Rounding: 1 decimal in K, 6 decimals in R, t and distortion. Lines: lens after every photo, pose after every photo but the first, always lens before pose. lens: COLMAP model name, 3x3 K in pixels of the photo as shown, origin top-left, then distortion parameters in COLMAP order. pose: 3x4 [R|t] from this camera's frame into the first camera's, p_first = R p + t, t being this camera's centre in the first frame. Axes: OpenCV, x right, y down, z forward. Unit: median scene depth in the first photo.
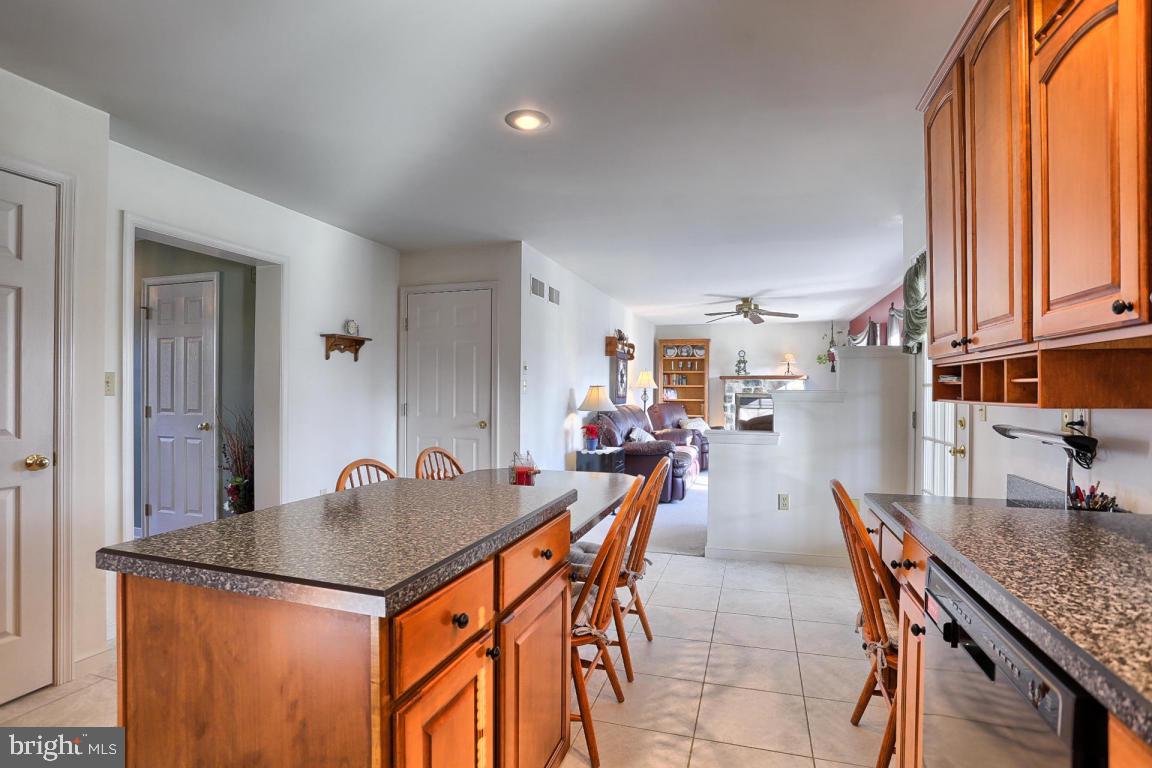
lens RADIAL K [[562.0, 0, 583.2], [0, 562.0, 391.4], [0, 0, 1]] dist [-0.057259, 0.017641]
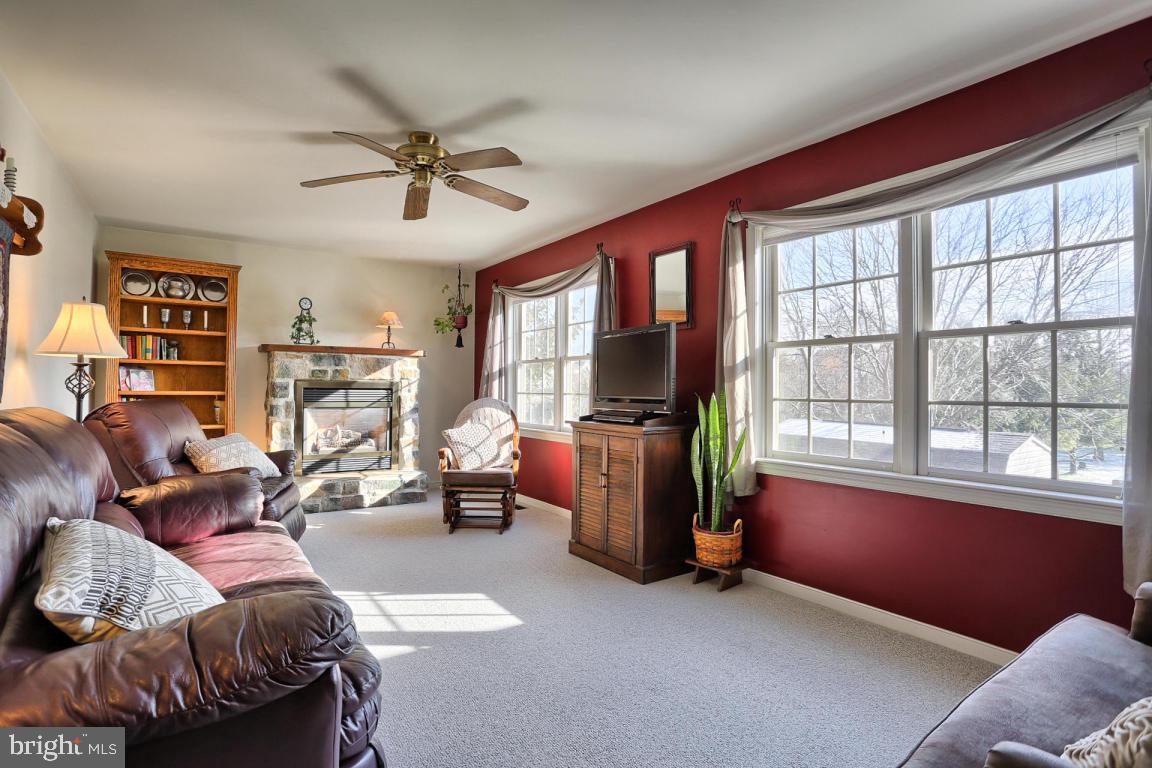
lens RADIAL K [[562.0, 0, 561.2], [0, 562.0, 385.8], [0, 0, 1]] dist [-0.057259, 0.017641]
pose [[0.638790, 0.006362, 0.769355, 0.039264], [-0.005013, 0.999979, -0.004108, 0.010434], [-0.769365, -0.001233, 0.638808, 0.499509]]
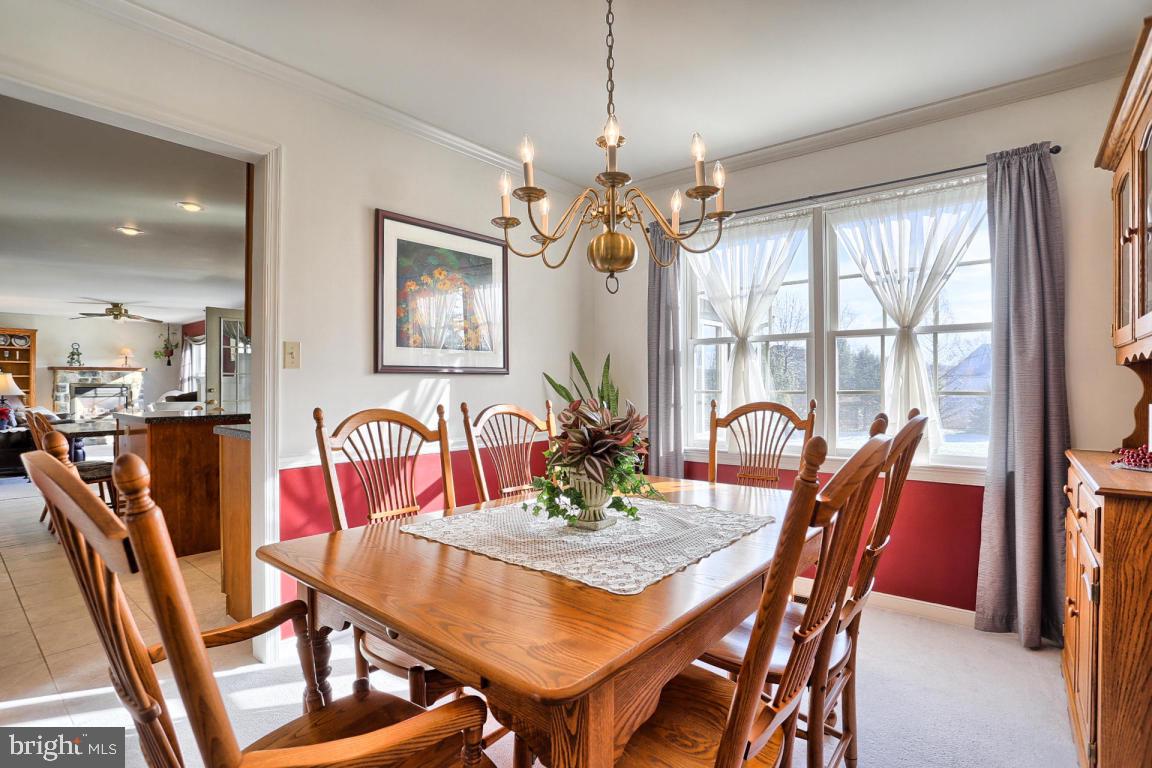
lens RADIAL K [[562.0, 0, 570.6], [0, 562.0, 379.1], [0, 0, 1]] dist [-0.057259, 0.017641]
pose [[0.391005, 0.003528, 0.920382, -0.304230], [0.008186, 0.999940, -0.007311, 0.010879], [-0.920352, 0.010393, 0.390953, -0.274884]]
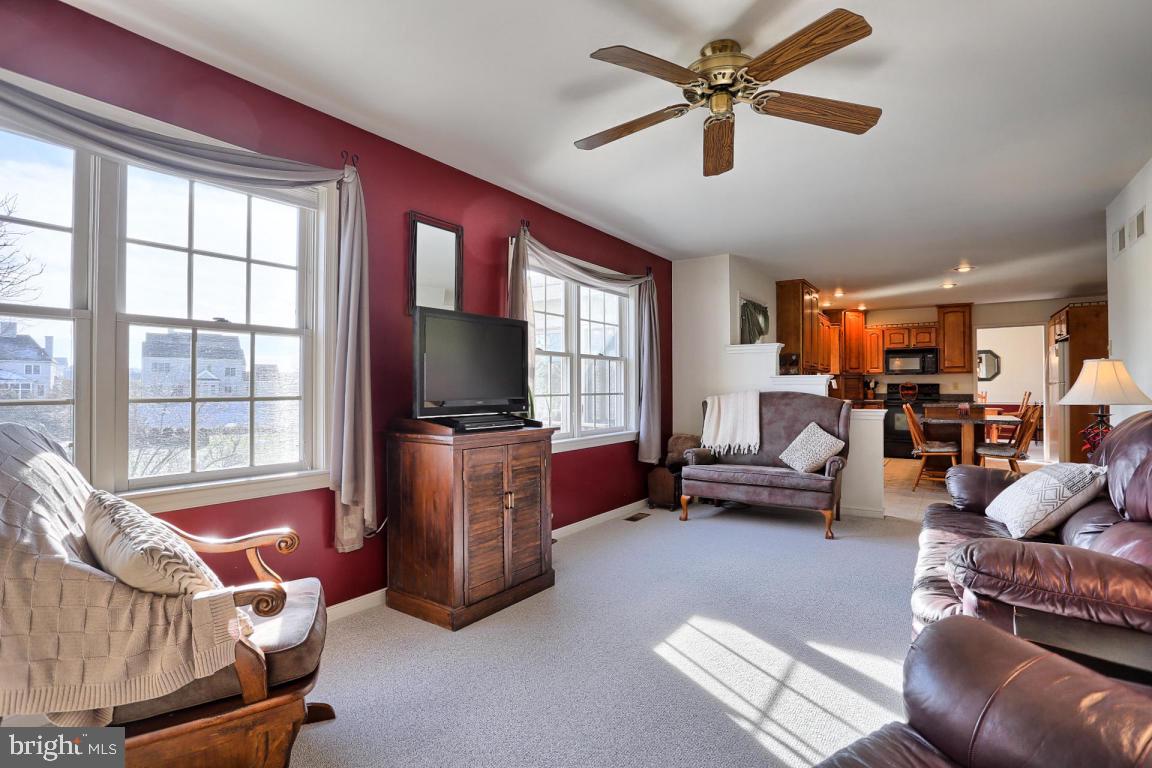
lens RADIAL K [[562.0, 0, 577.1], [0, 562.0, 384.7], [0, 0, 1]] dist [-0.057259, 0.017641]
pose [[-0.955256, -0.001598, 0.295777, 0.207139], [-0.002452, 0.999994, -0.002518, 0.009213], [-0.295771, -0.003131, -0.955254, 0.962886]]
